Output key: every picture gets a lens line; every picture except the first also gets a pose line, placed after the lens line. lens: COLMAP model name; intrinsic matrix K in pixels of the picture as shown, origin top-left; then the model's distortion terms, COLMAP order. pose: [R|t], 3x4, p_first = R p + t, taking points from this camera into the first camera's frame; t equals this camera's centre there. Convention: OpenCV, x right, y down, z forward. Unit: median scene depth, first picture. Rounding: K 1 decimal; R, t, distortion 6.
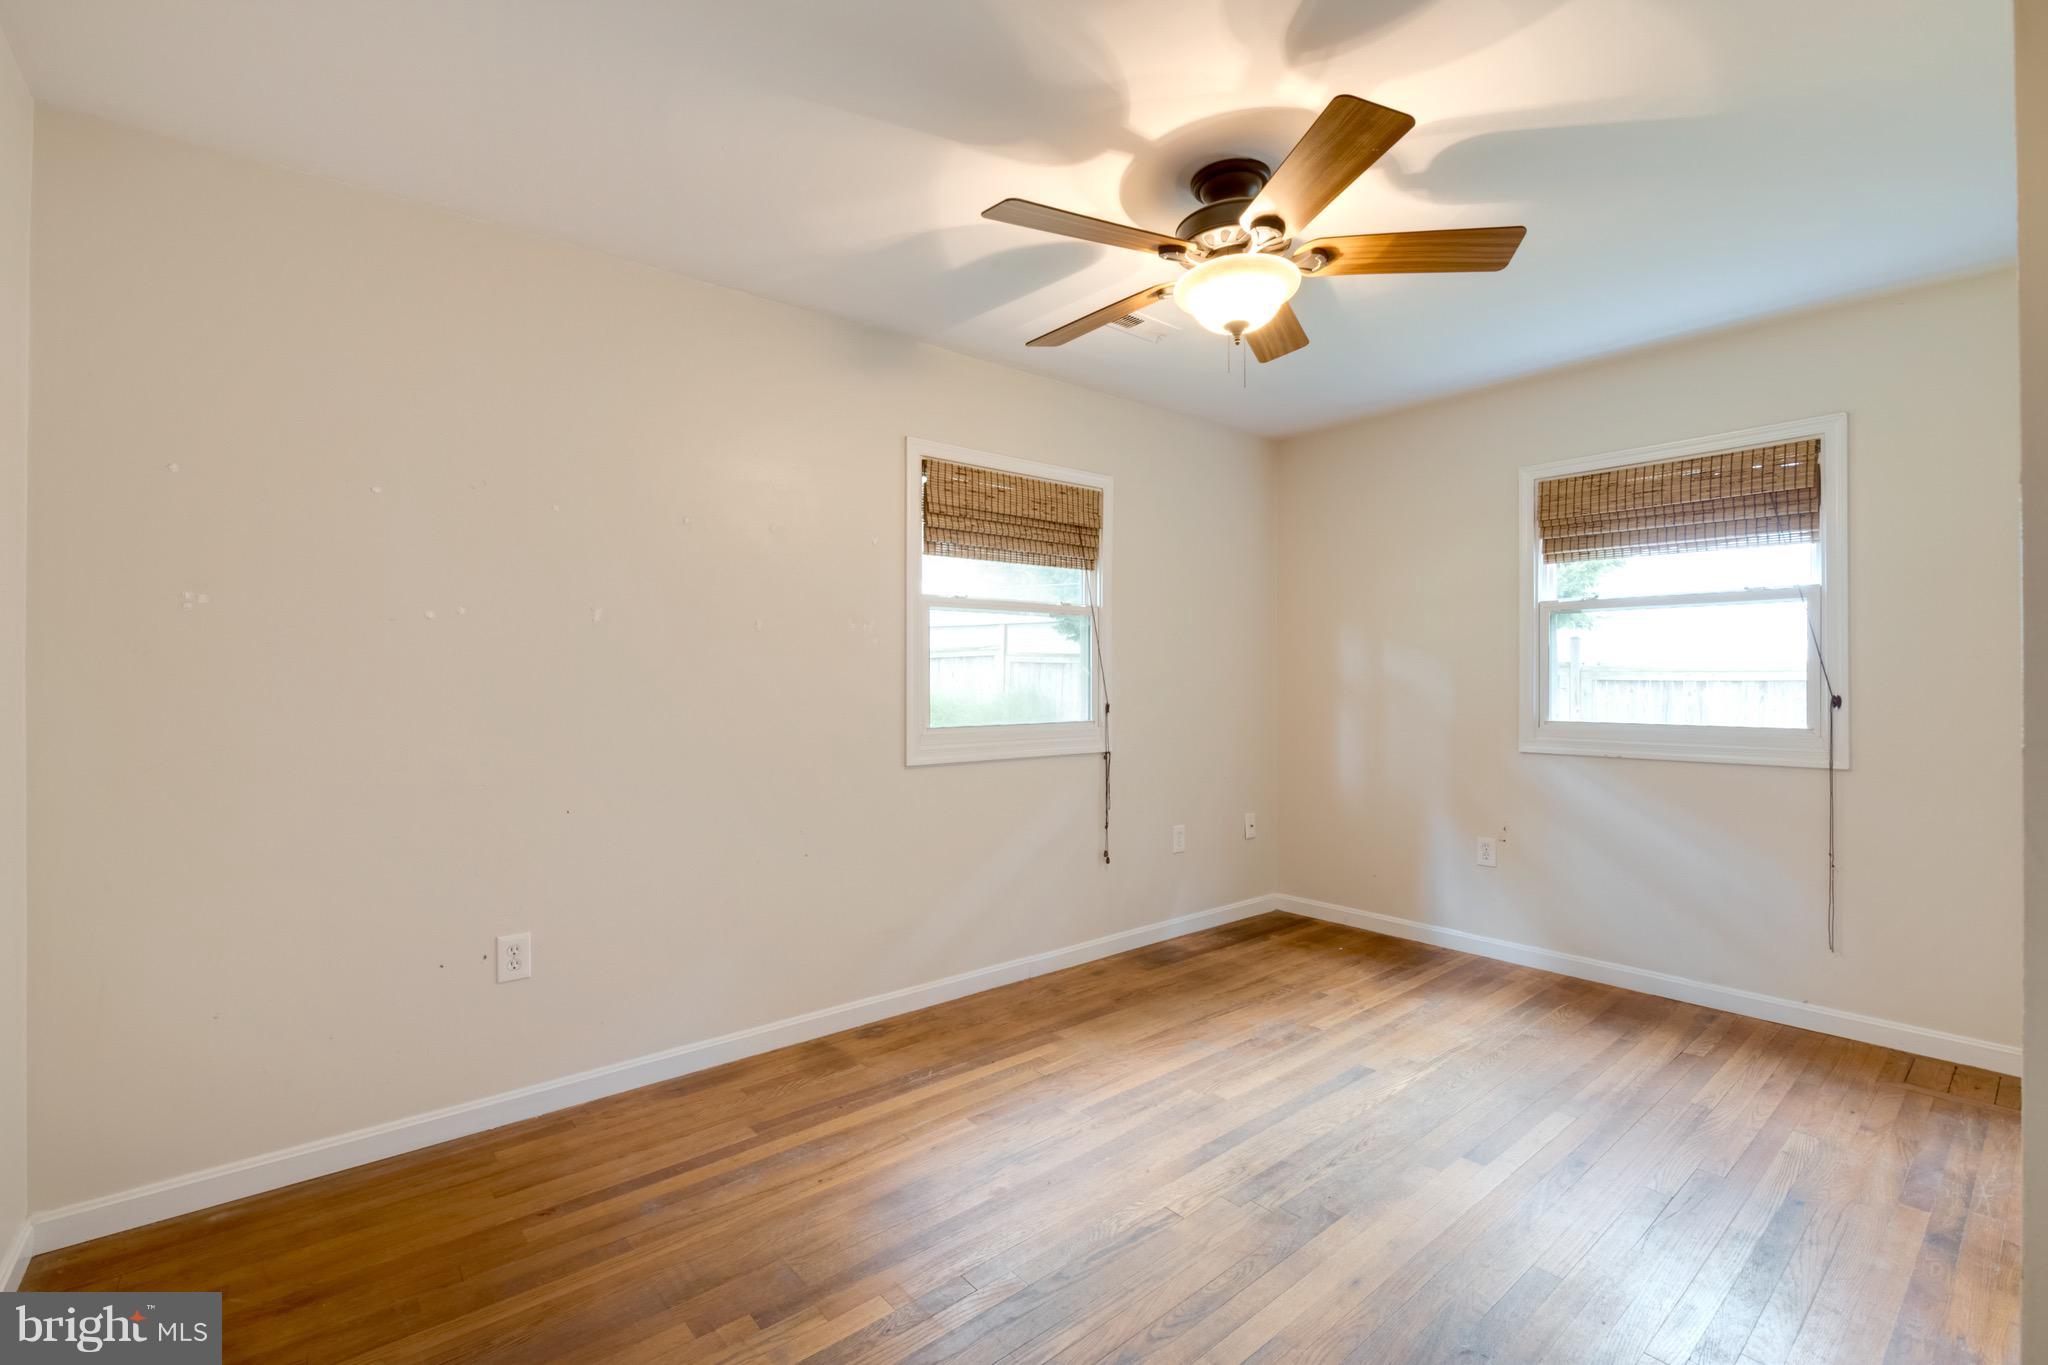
lens RADIAL K [[890.3, 0, 1028.2], [0, 890.3, 673.6], [0, 0, 1]] dist [-0.001377, 0.000257]
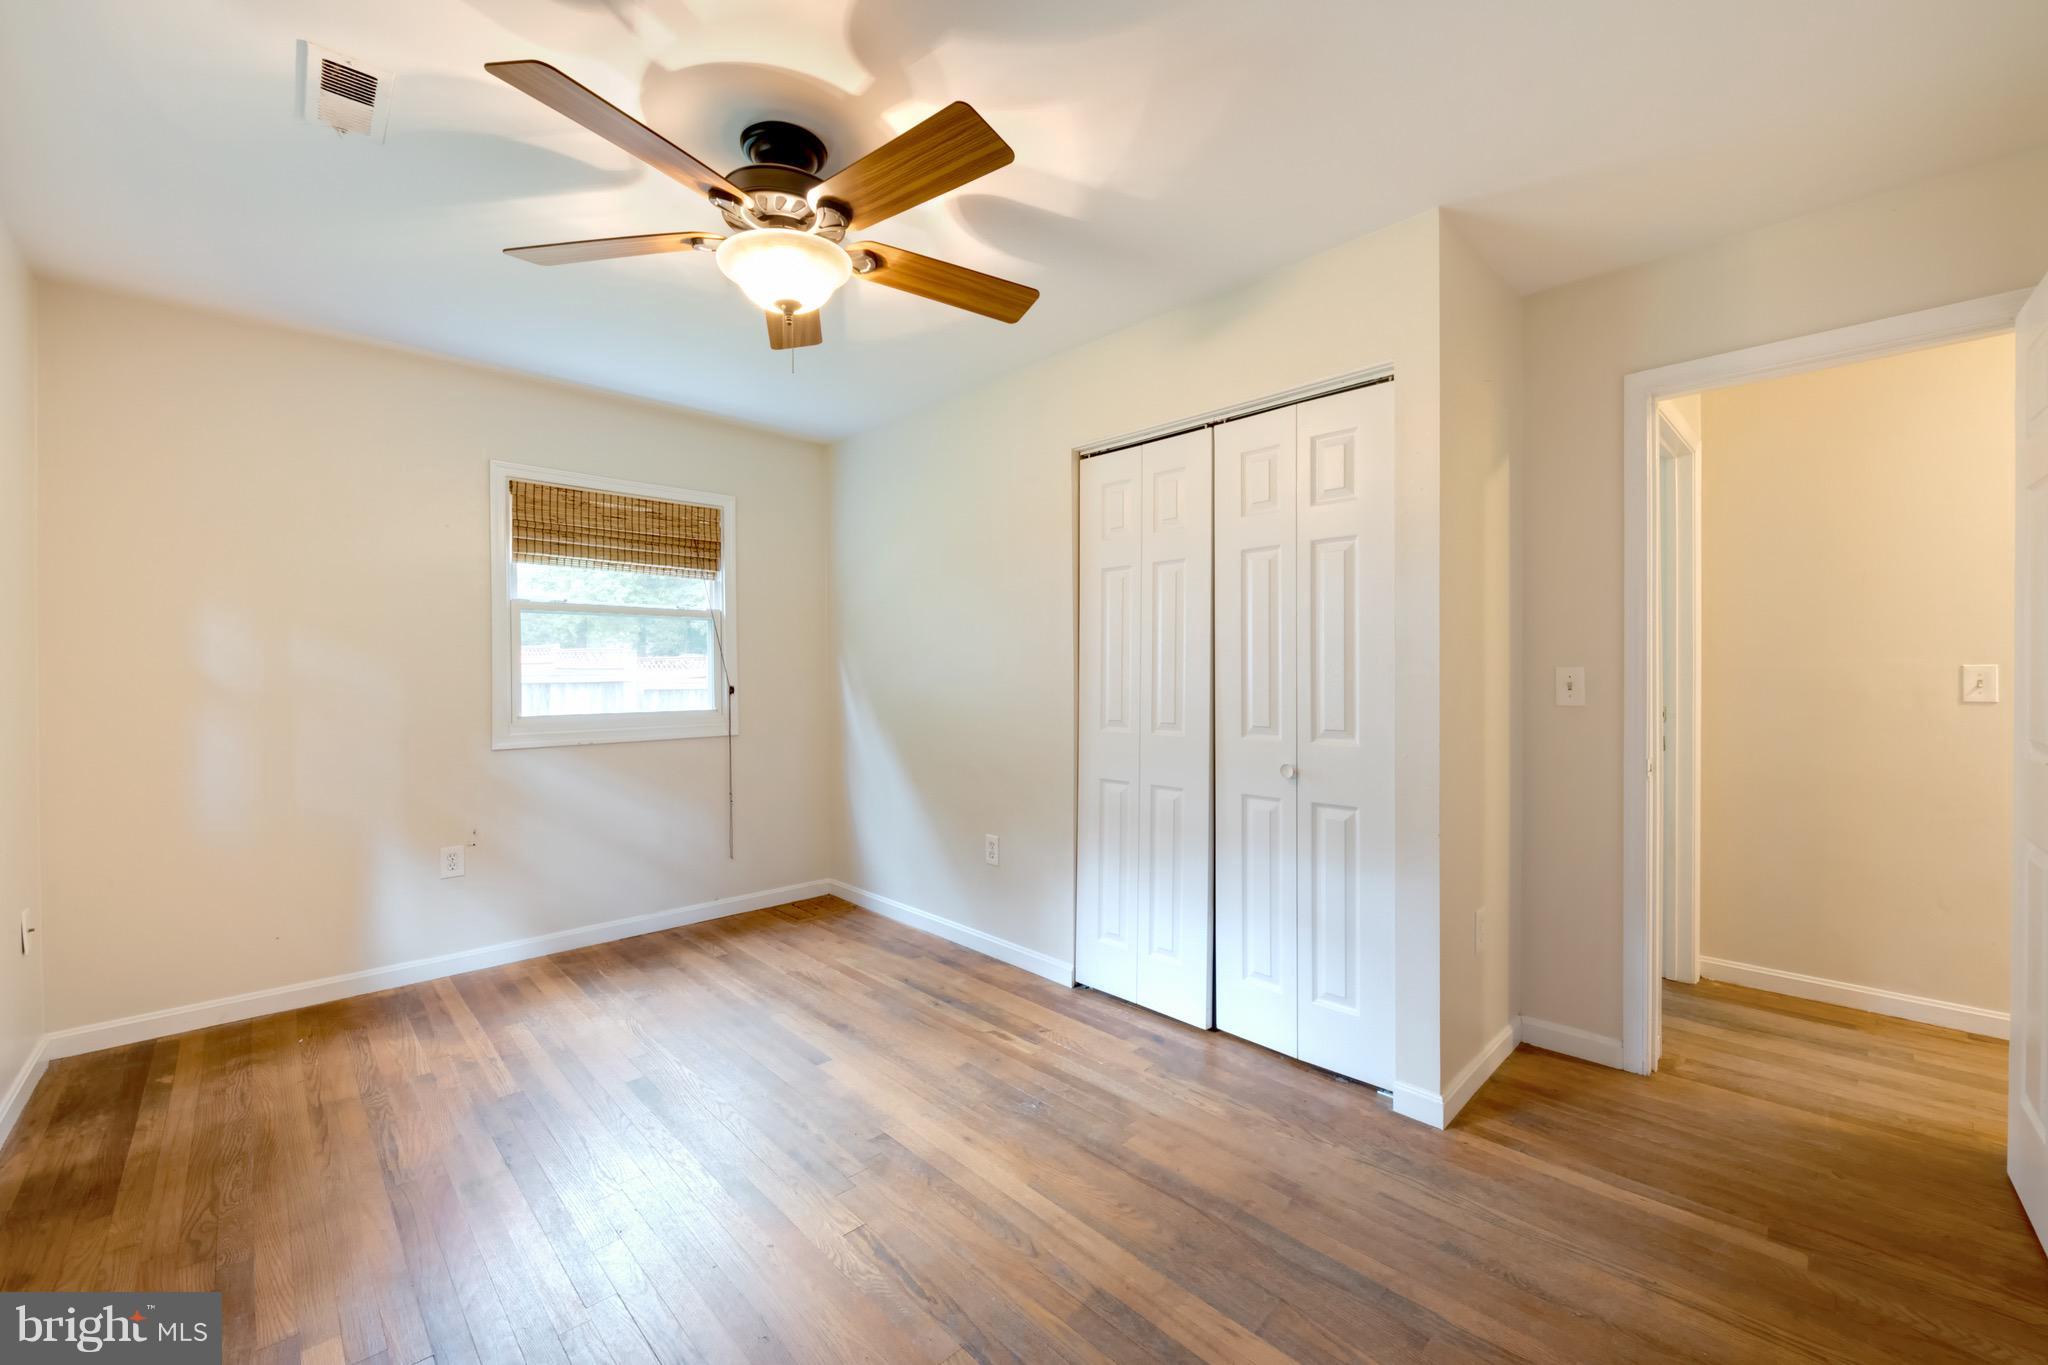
lens RADIAL K [[817.1, 0, 1031.3], [0, 817.1, 682.8], [0, 0, 1]] dist [-0.001073, -0.000372]
pose [[-0.068916, -0.005103, 0.997609, -0.417492], [-0.000573, 0.999987, 0.005075, 0.009944], [-0.997622, -0.000222, -0.068918, 0.509368]]
